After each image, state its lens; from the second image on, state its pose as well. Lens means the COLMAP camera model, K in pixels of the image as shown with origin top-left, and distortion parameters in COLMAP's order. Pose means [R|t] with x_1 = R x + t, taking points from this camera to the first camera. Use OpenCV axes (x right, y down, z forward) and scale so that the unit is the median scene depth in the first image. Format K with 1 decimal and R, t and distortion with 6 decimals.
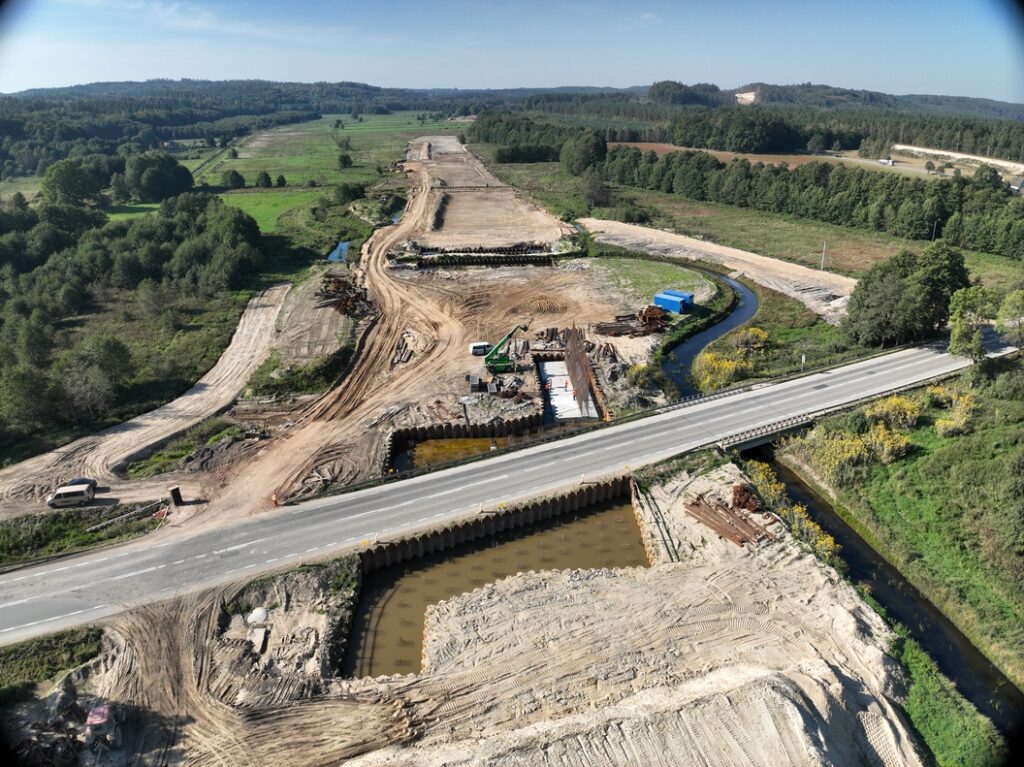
lens RADIAL K [[718.6, 0, 512.3], [0, 718.6, 364.0], [0, 0, 1]] dist [-0.097522, -0.025313]
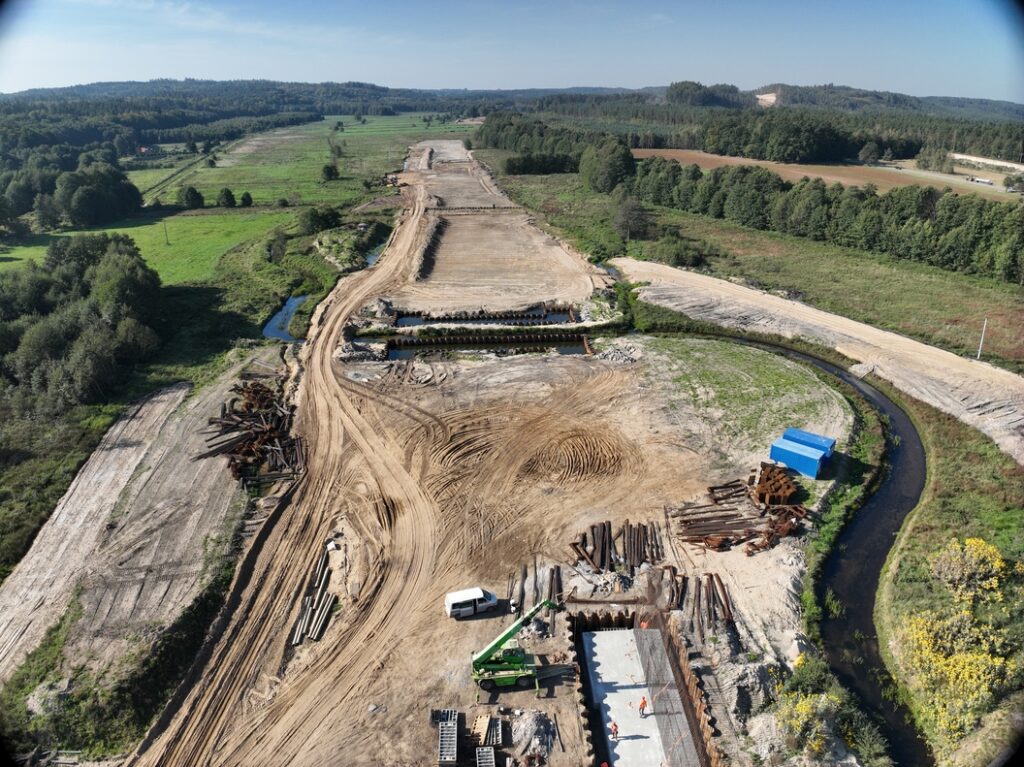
lens RADIAL K [[718.6, 0, 512.3], [0, 718.6, 364.0], [0, 0, 1]] dist [-0.097522, -0.025313]
pose [[0.999907, 0.005070, -0.012685, -0.002992], [-0.005081, 0.999987, -0.000869, -0.081378], [0.012680, 0.000933, 0.999919, 0.213679]]
